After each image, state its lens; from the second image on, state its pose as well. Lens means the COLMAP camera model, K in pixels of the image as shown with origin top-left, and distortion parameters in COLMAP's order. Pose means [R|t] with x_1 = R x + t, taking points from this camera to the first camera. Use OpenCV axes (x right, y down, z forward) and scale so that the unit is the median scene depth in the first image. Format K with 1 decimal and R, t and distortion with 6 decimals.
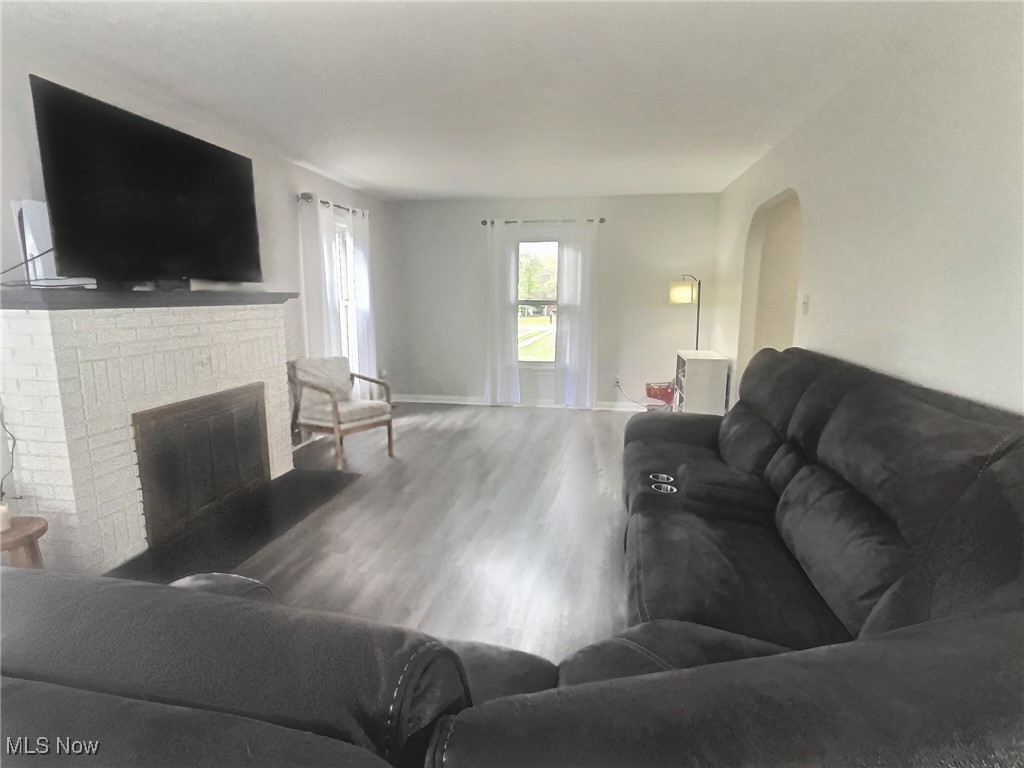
lens RADIAL K [[537.2, 0, 513.0], [0, 537.2, 385.2], [0, 0, 1]] dist [-0.001406, 0.001225]
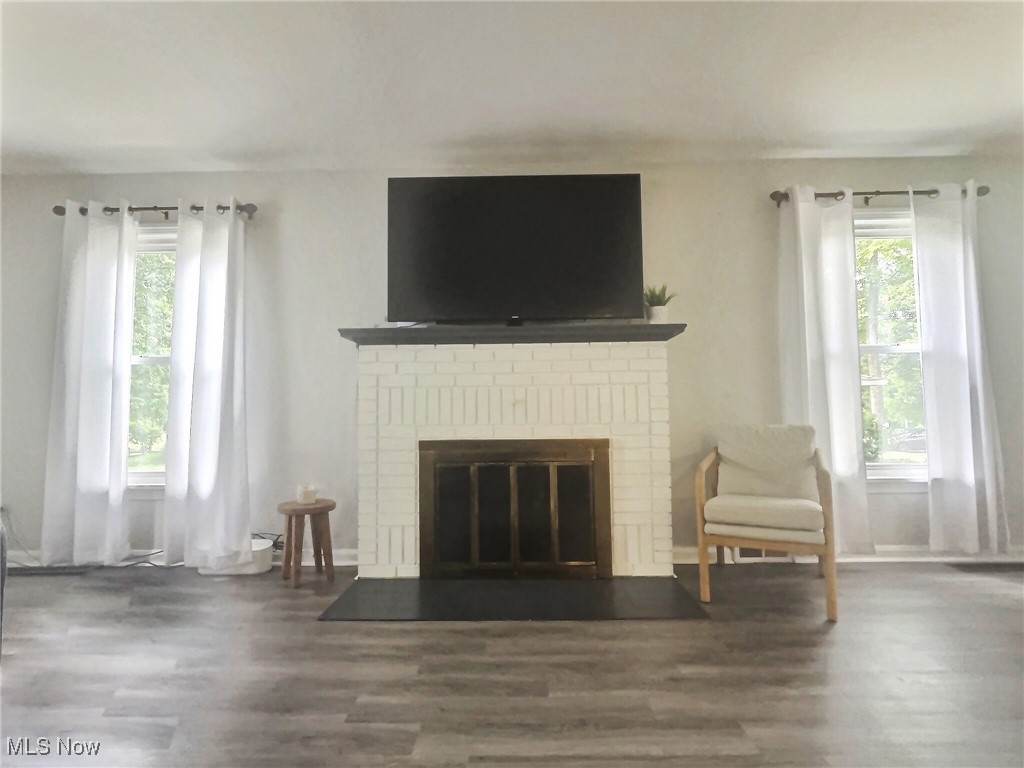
lens RADIAL K [[537.2, 0, 513.3], [0, 537.2, 378.9], [0, 0, 1]] dist [-0.001406, 0.001225]
pose [[0.150734, -0.062981, -0.986566, 0.296568], [-0.156570, 0.983851, -0.086729, -0.001942], [0.976097, 0.167540, 0.138439, 0.754566]]
